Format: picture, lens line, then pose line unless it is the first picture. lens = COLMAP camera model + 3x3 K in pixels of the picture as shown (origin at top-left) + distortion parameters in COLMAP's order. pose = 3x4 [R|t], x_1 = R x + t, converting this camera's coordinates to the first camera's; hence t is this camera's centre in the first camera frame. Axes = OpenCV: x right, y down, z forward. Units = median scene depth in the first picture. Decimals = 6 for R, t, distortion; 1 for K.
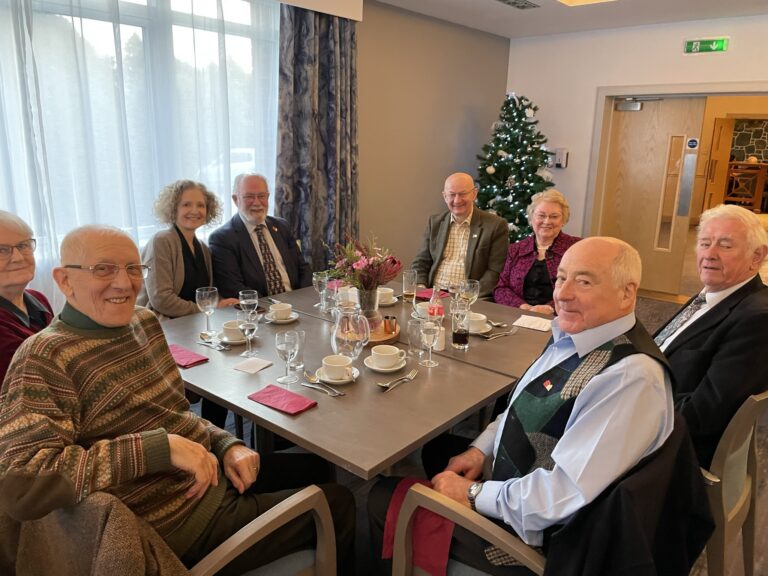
lens RADIAL K [[589.4, 0, 383.5], [0, 589.4, 287.2], [0, 0, 1]] dist [0.000117, -0.000539]
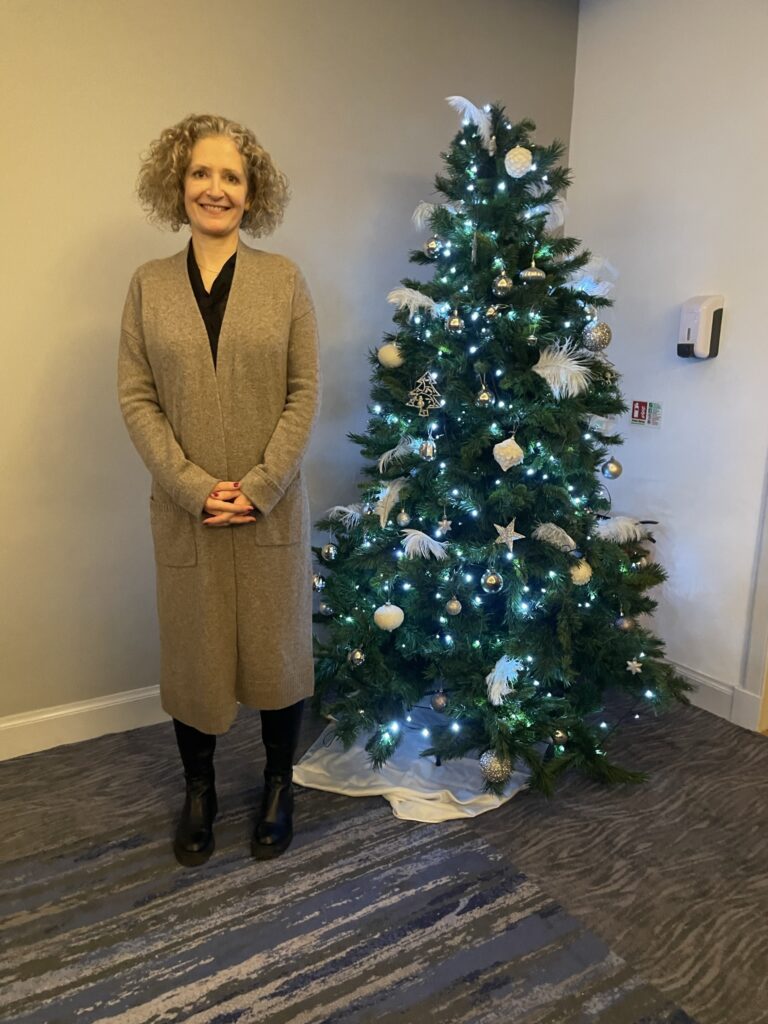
lens RADIAL K [[785.8, 0, 384.5], [0, 785.8, 512.4], [0, 0, 1]] dist [0.000117, -0.000539]
pose [[0.948062, 0.085651, -0.306337, 0.317788], [-0.091627, 0.995780, -0.005153, -0.114499], [0.304603, 0.032954, 0.951909, 0.615571]]
